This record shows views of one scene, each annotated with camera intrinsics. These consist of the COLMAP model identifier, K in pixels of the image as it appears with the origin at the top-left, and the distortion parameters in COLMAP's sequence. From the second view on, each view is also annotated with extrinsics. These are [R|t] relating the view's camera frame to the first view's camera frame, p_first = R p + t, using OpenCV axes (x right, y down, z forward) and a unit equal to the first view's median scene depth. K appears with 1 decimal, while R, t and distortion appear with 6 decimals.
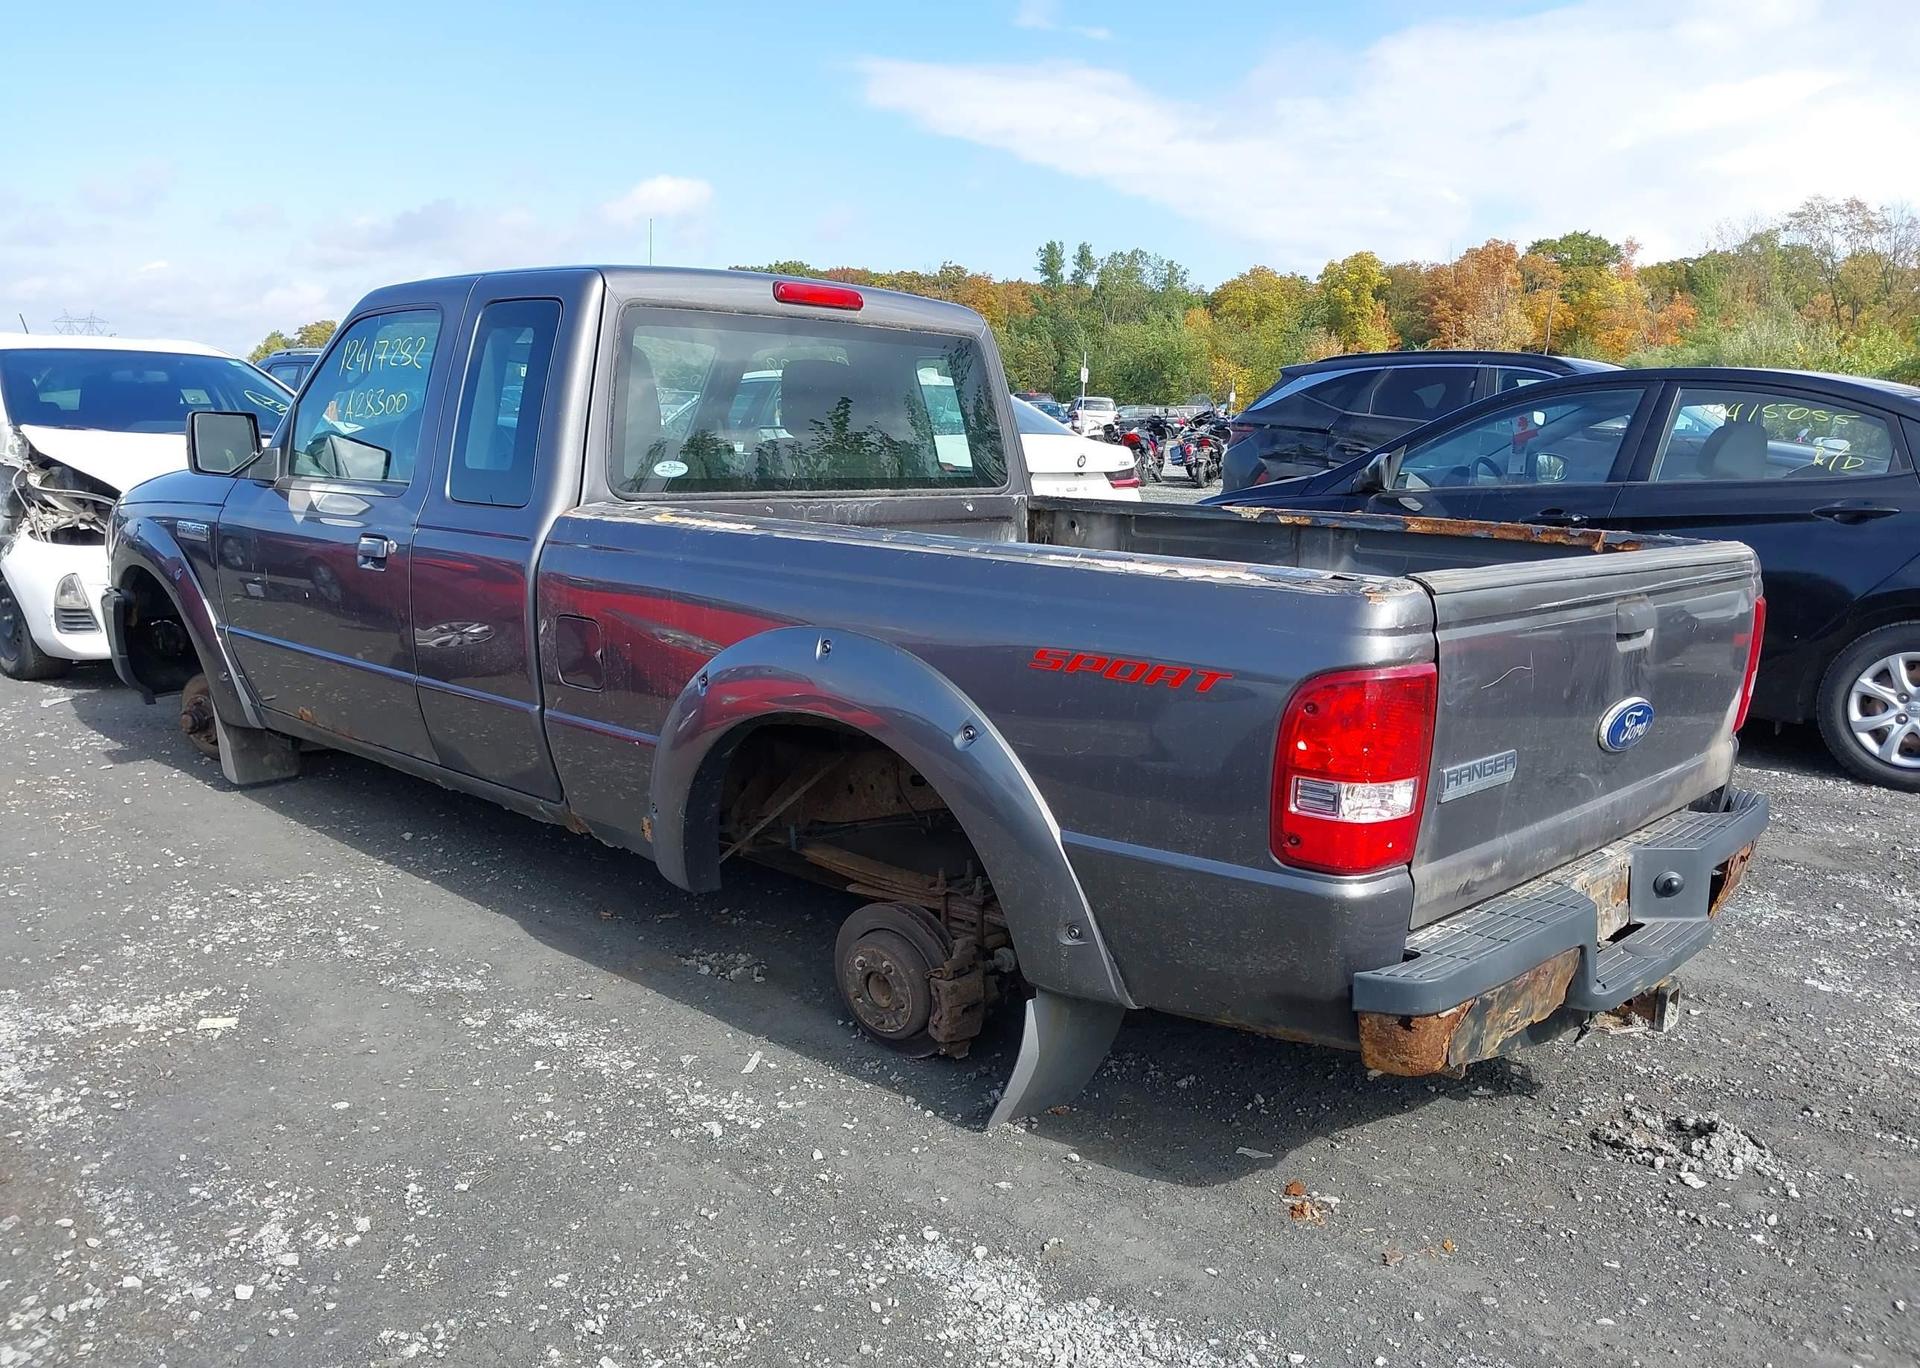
lens RADIAL K [[1479.6, 0, 967.8], [0, 1479.6, 722.5], [0, 0, 1]] dist [0.061932, -0.077885]
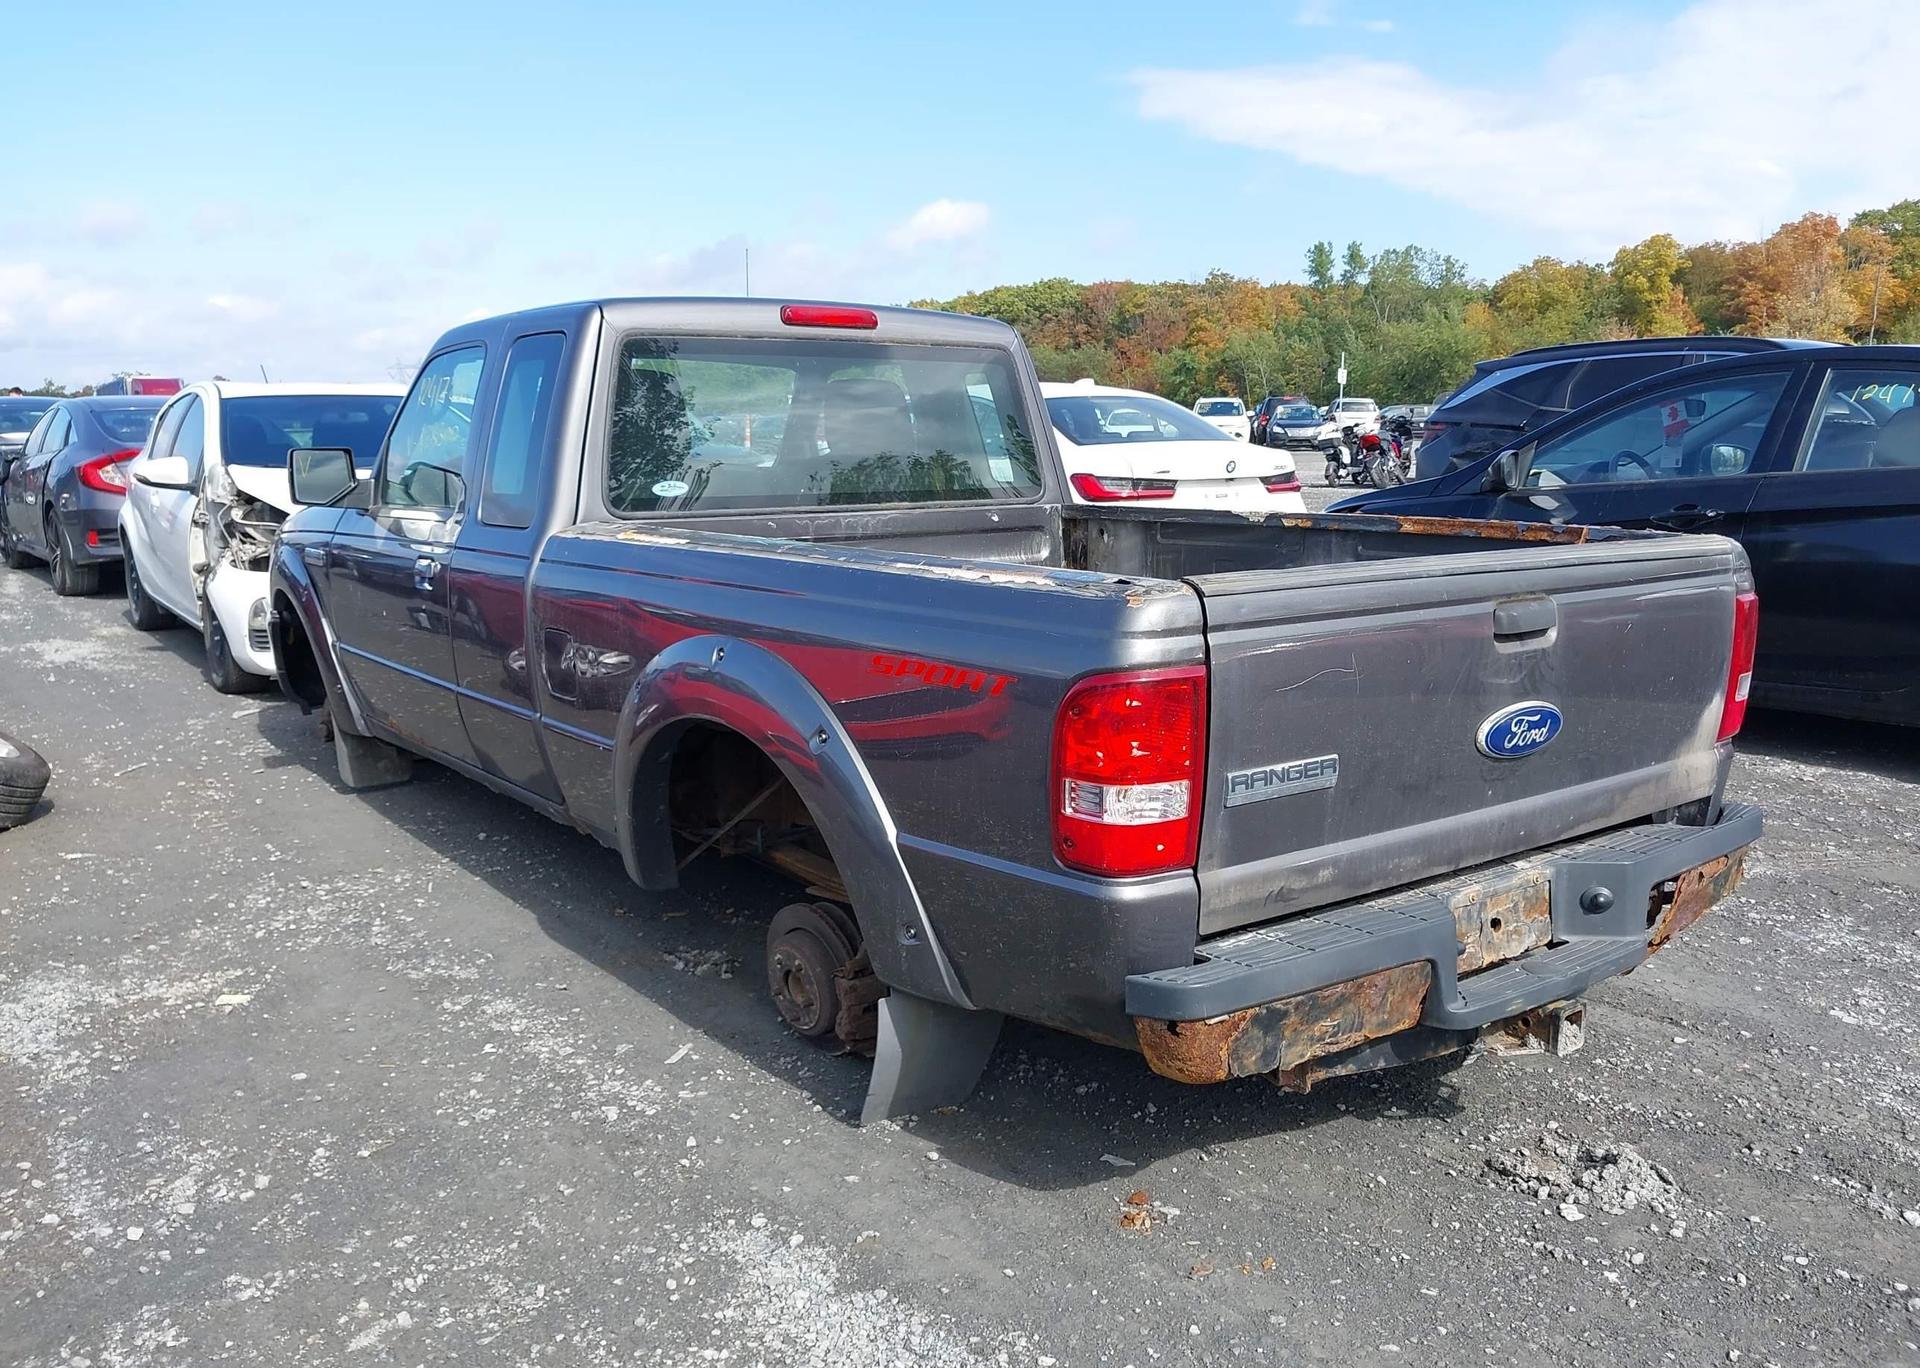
lens RADIAL K [[1487.6, 0, 966.0], [0, 1487.6, 715.5], [0, 0, 1]] dist [0.054605, -0.069358]
pose [[0.984335, -0.001175, -0.176305, 0.257519], [-0.001281, 0.999904, -0.013818, 0.005930], [0.176304, 0.013827, 0.984239, -0.002100]]
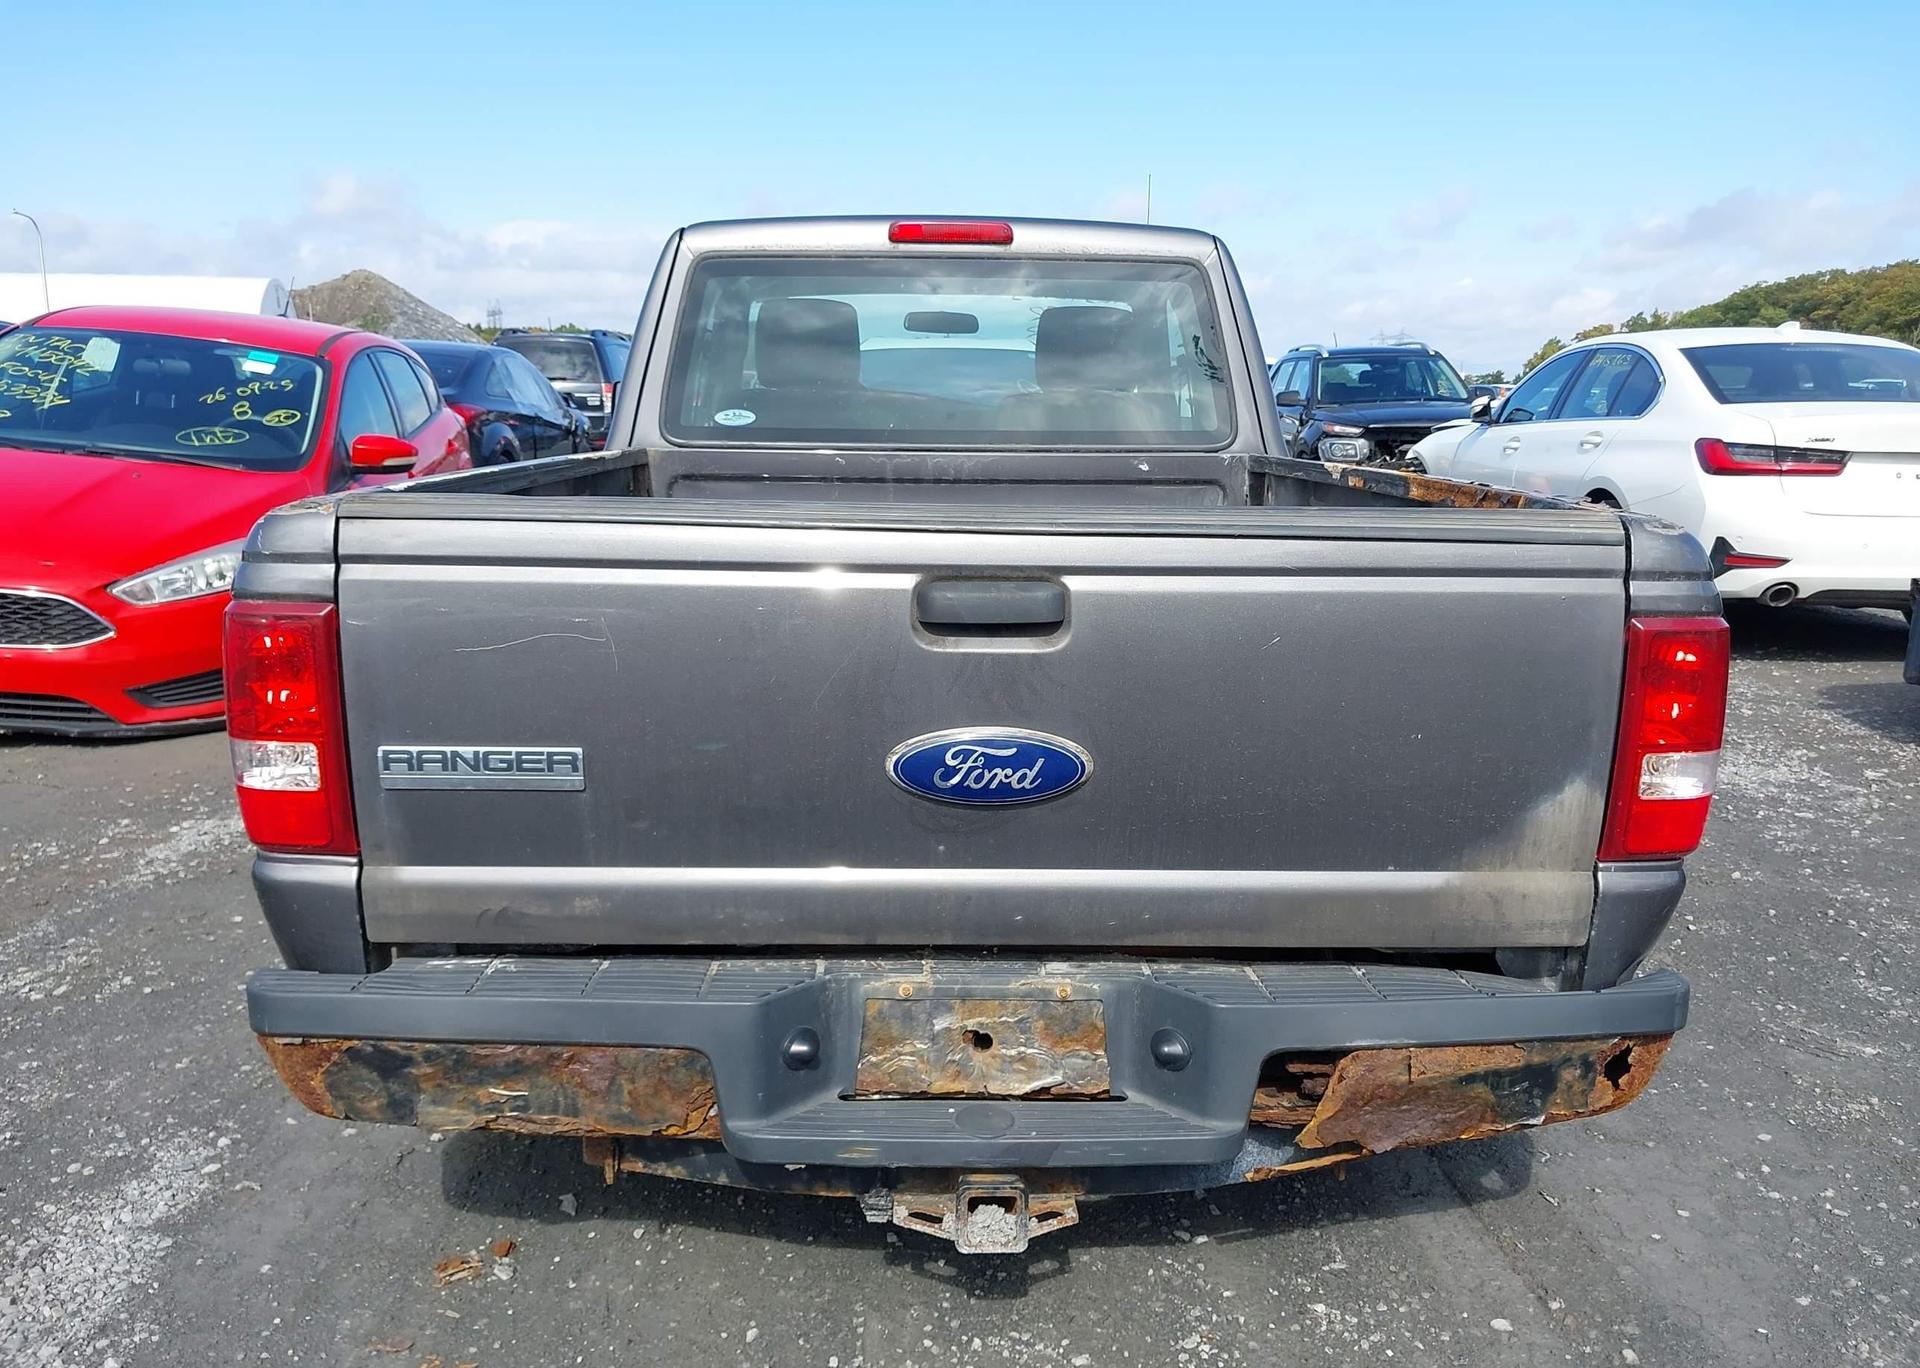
lens RADIAL K [[1479.6, 0, 967.8], [0, 1479.6, 722.5], [0, 0, 1]] dist [0.061932, -0.077885]
pose [[0.704987, 0.127983, -0.697578, 0.861977], [-0.129827, 0.990251, 0.050473, -0.047479], [0.697237, 0.054981, 0.714729, 0.521774]]
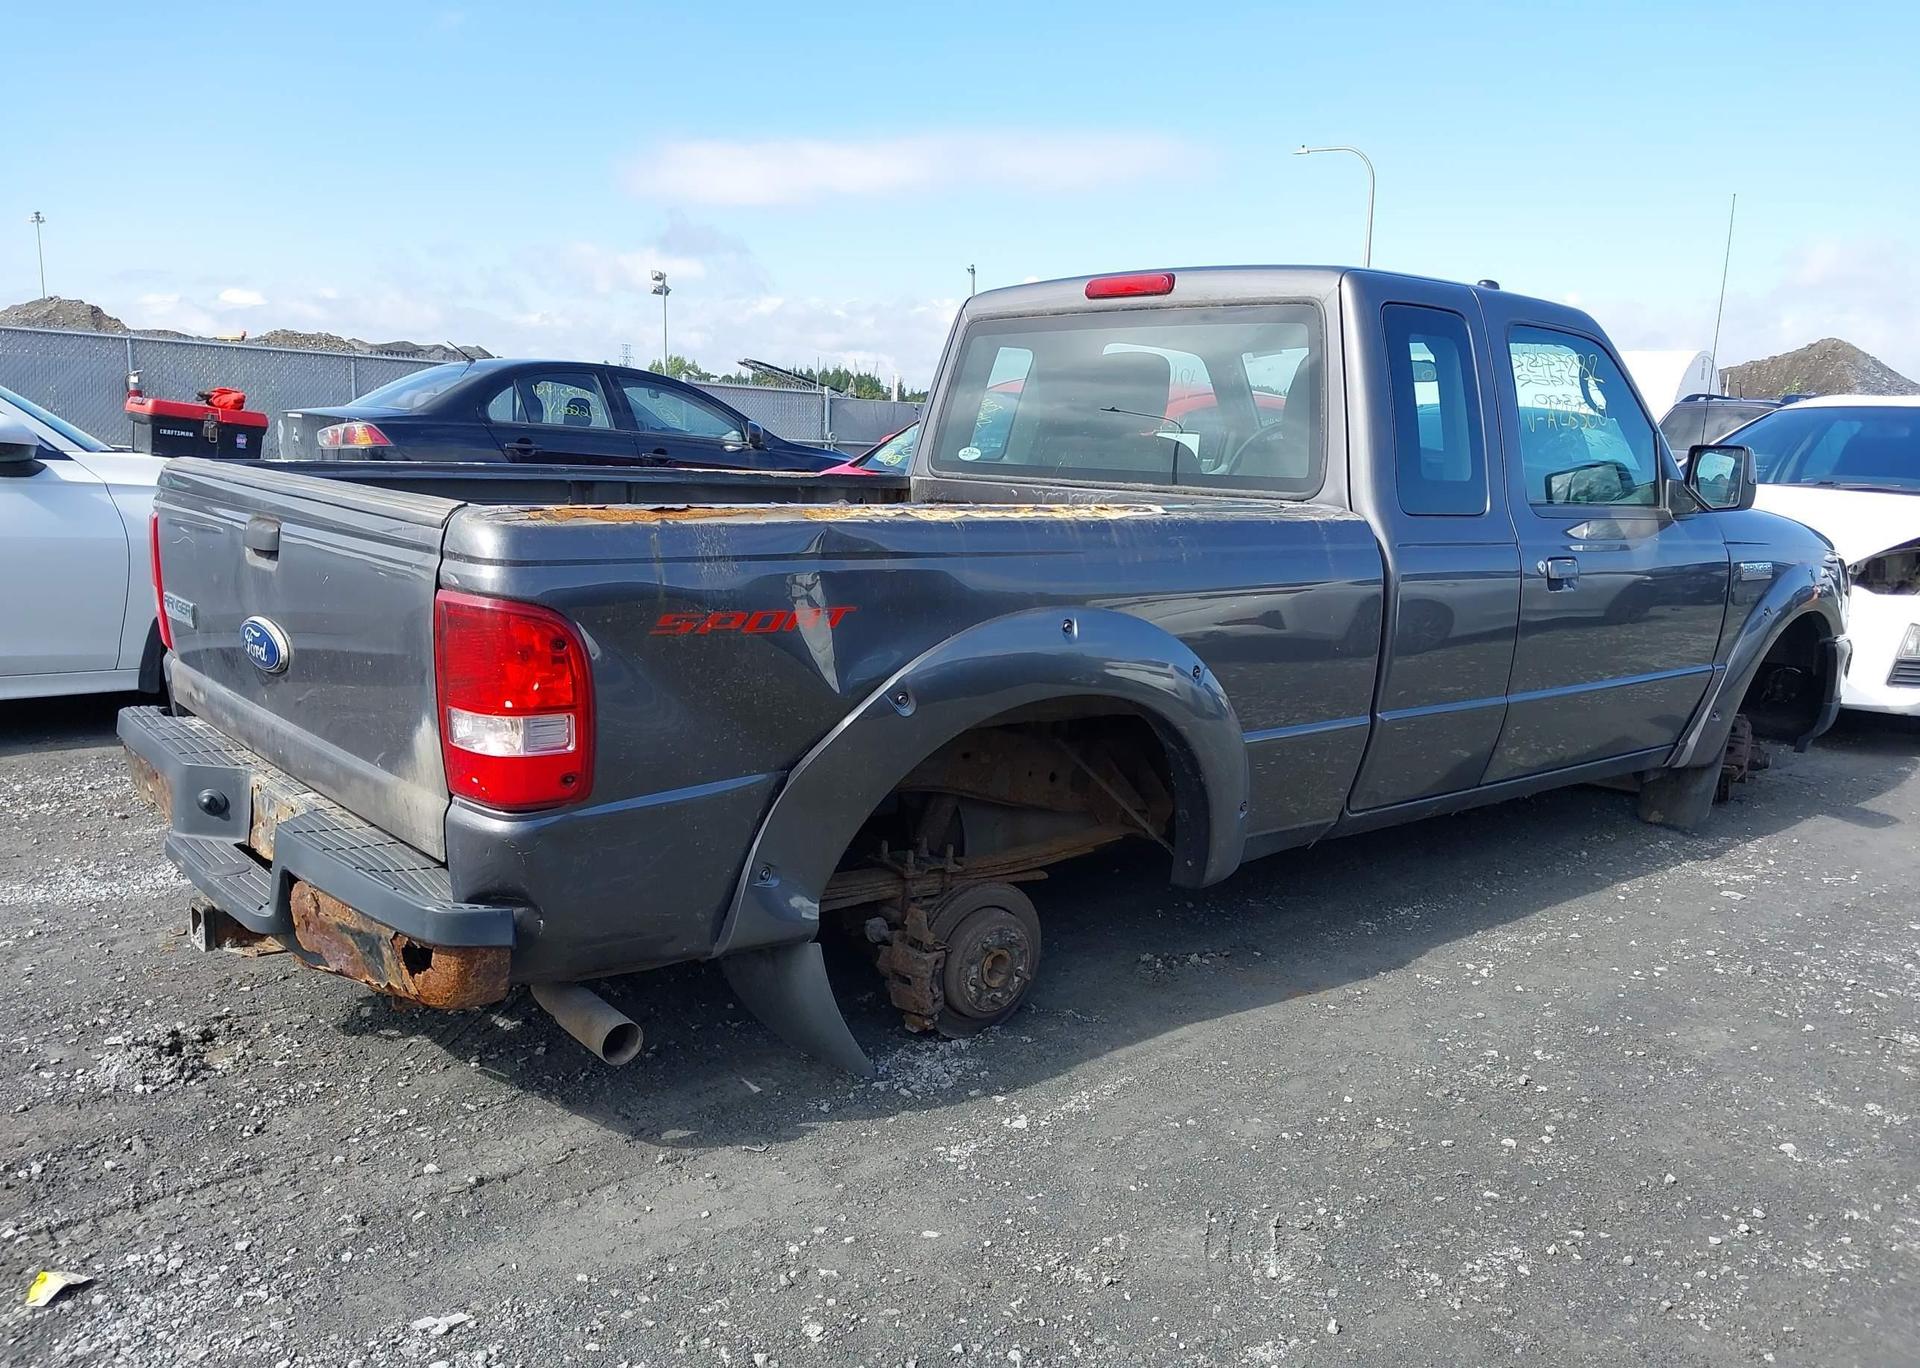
lens RADIAL K [[1487.6, 0, 966.0], [0, 1487.6, 715.5], [0, 0, 1]] dist [0.054605, -0.069358]
pose [[-0.093871, 0.151746, -0.983952, 1.352713], [-0.239618, 0.955820, 0.170268, -0.229165], [0.966319, 0.251755, -0.053363, 1.483594]]
